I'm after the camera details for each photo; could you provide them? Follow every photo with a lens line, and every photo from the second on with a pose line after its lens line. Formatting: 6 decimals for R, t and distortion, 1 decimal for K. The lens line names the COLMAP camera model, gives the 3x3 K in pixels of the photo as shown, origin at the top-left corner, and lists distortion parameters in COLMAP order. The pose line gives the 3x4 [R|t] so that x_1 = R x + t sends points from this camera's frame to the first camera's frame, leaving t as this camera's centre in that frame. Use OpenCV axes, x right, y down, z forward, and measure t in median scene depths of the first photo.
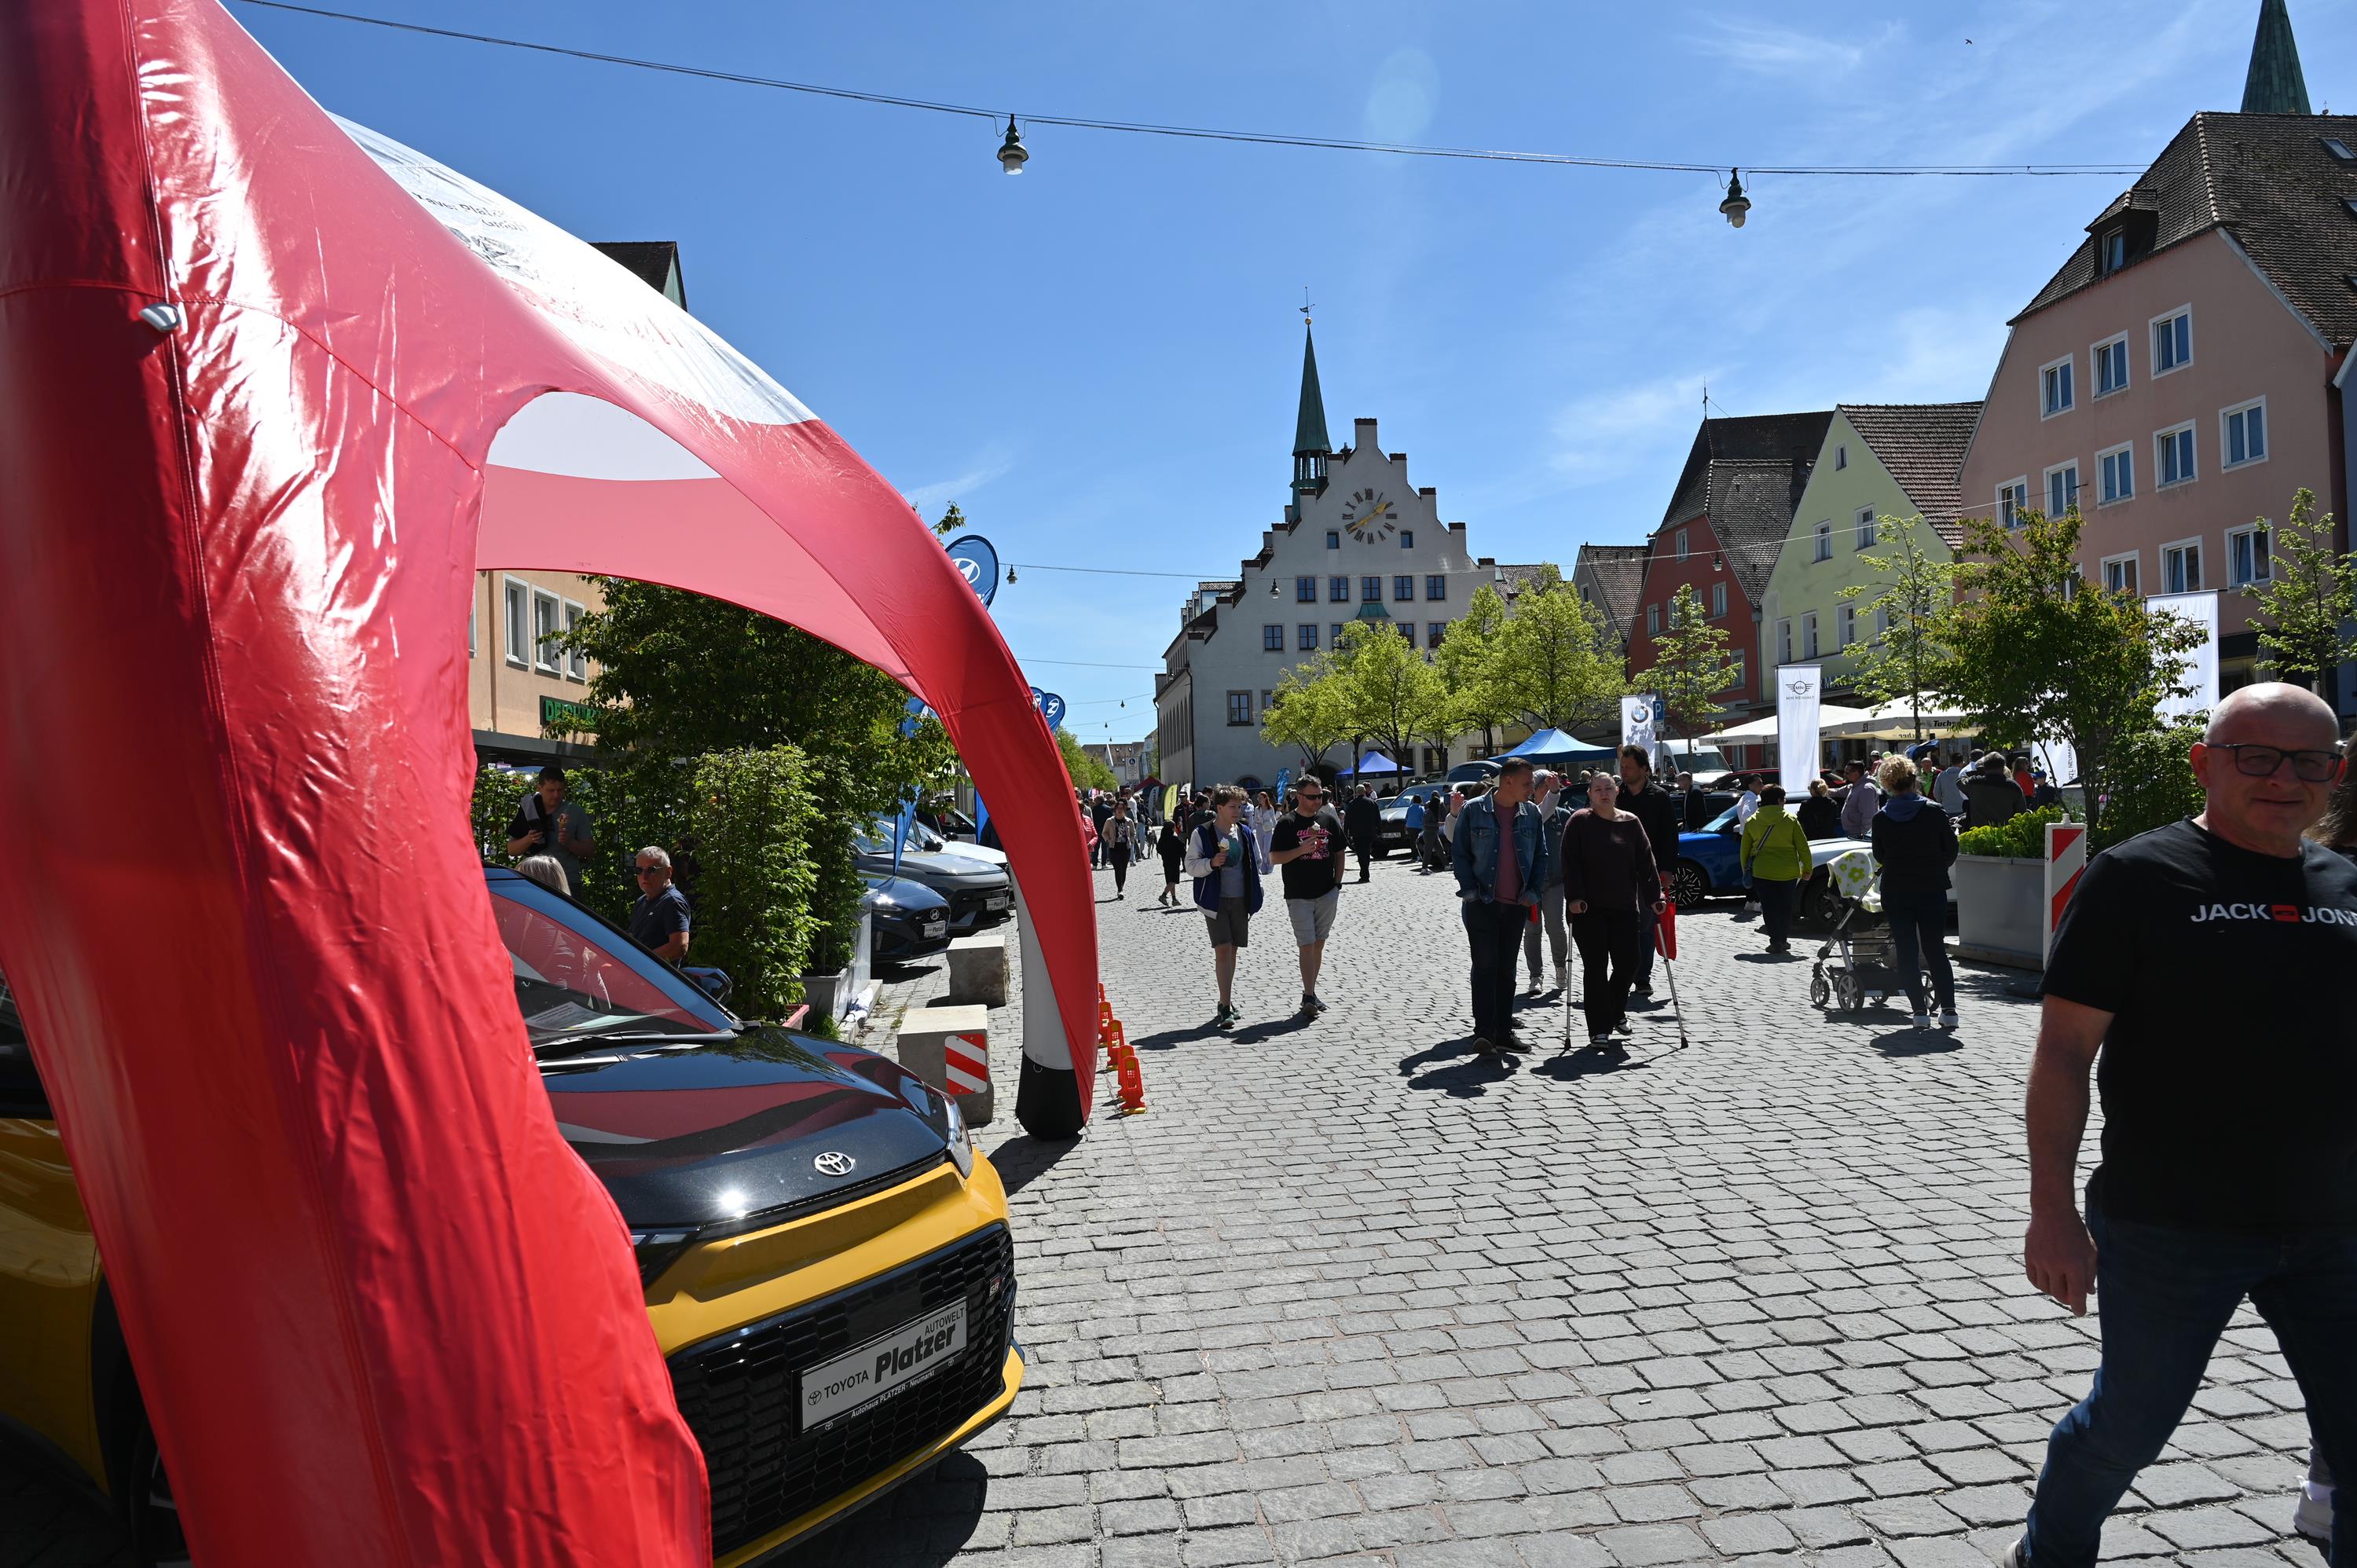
lens RADIAL K [[1569.2, 0, 1178.5], [0, 1569.2, 784.0], [0, 0, 1]] dist [-0.011664, 0.000756]
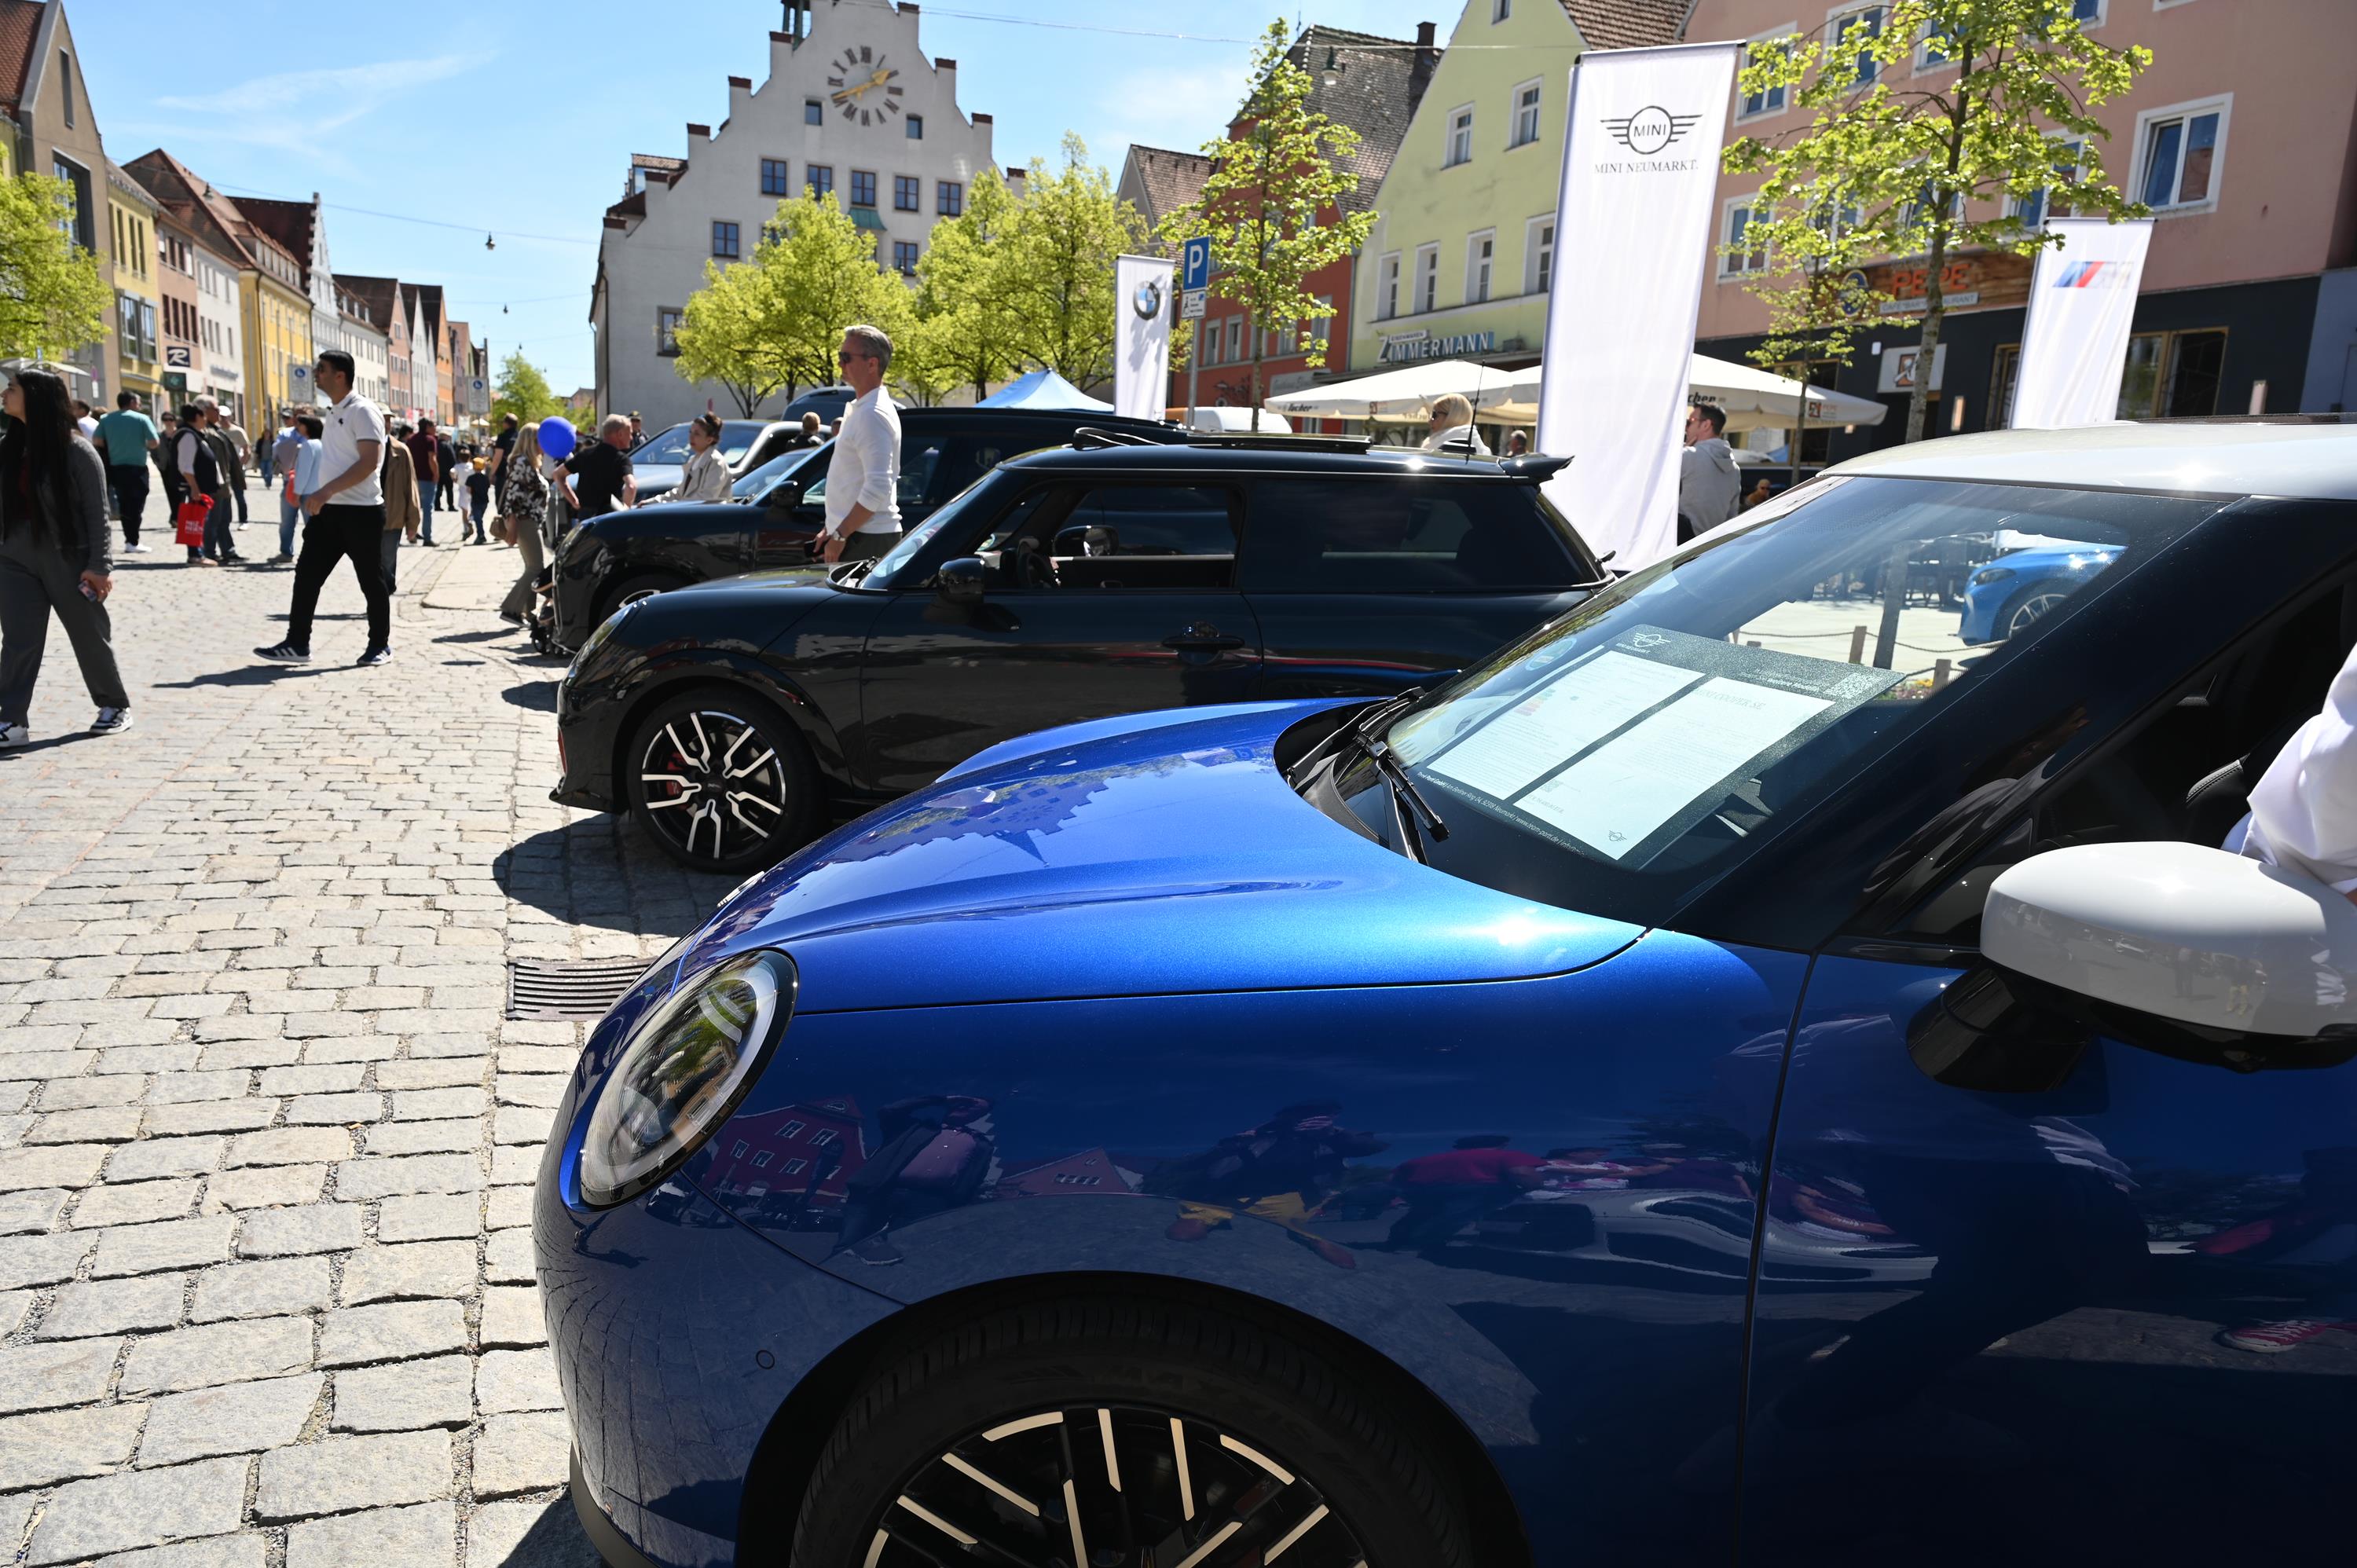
lens RADIAL K [[1574.4, 0, 1182.9], [0, 1574.4, 791.9], [0, 0, 1]] dist [-0.011170, 0.004524]
pose [[0.957394, 0.027320, 0.287489, 0.098000], [-0.084690, 0.978306, 0.189064, 0.005466], [-0.276087, -0.205356, 0.938938, 0.304755]]
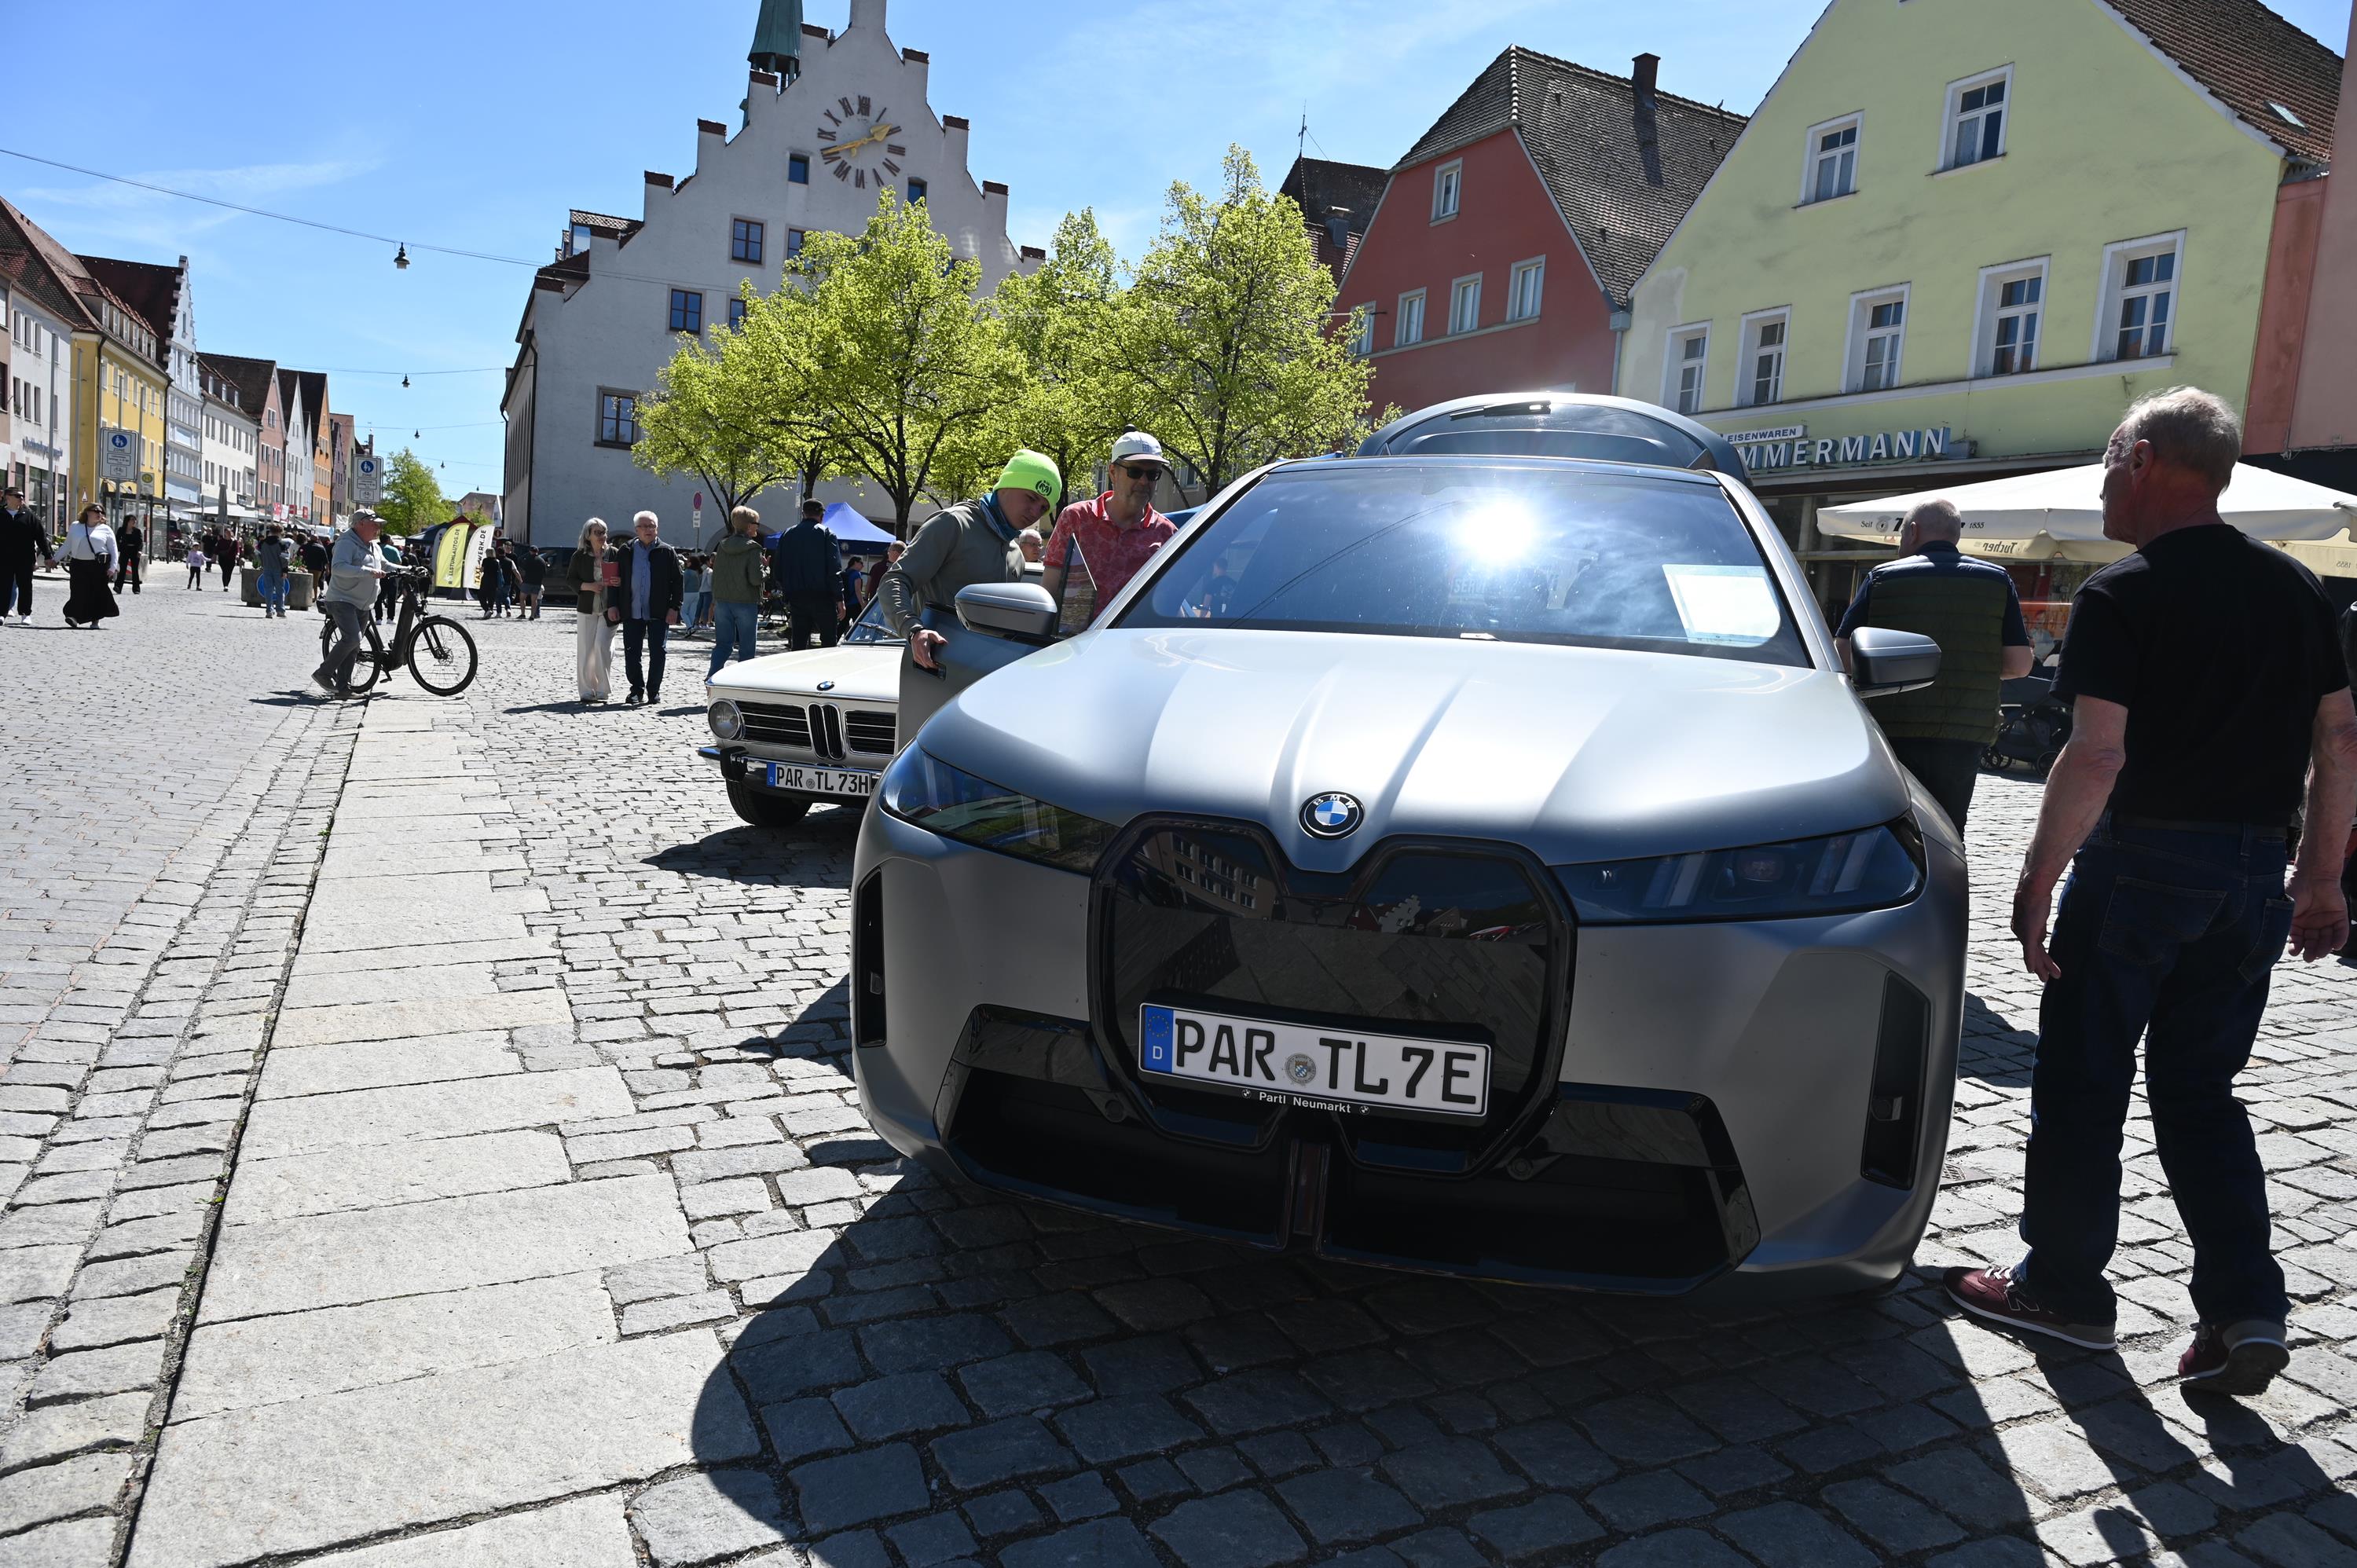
lens RADIAL K [[1569.2, 0, 1178.5], [0, 1569.2, 784.0], [0, 0, 1]] dist [-0.011664, 0.000756]
pose [[0.933272, 0.072432, 0.351790, 0.062005], [-0.114209, 0.988465, 0.099465, 0.009792], [-0.340528, -0.133005, 0.930779, 0.548861]]
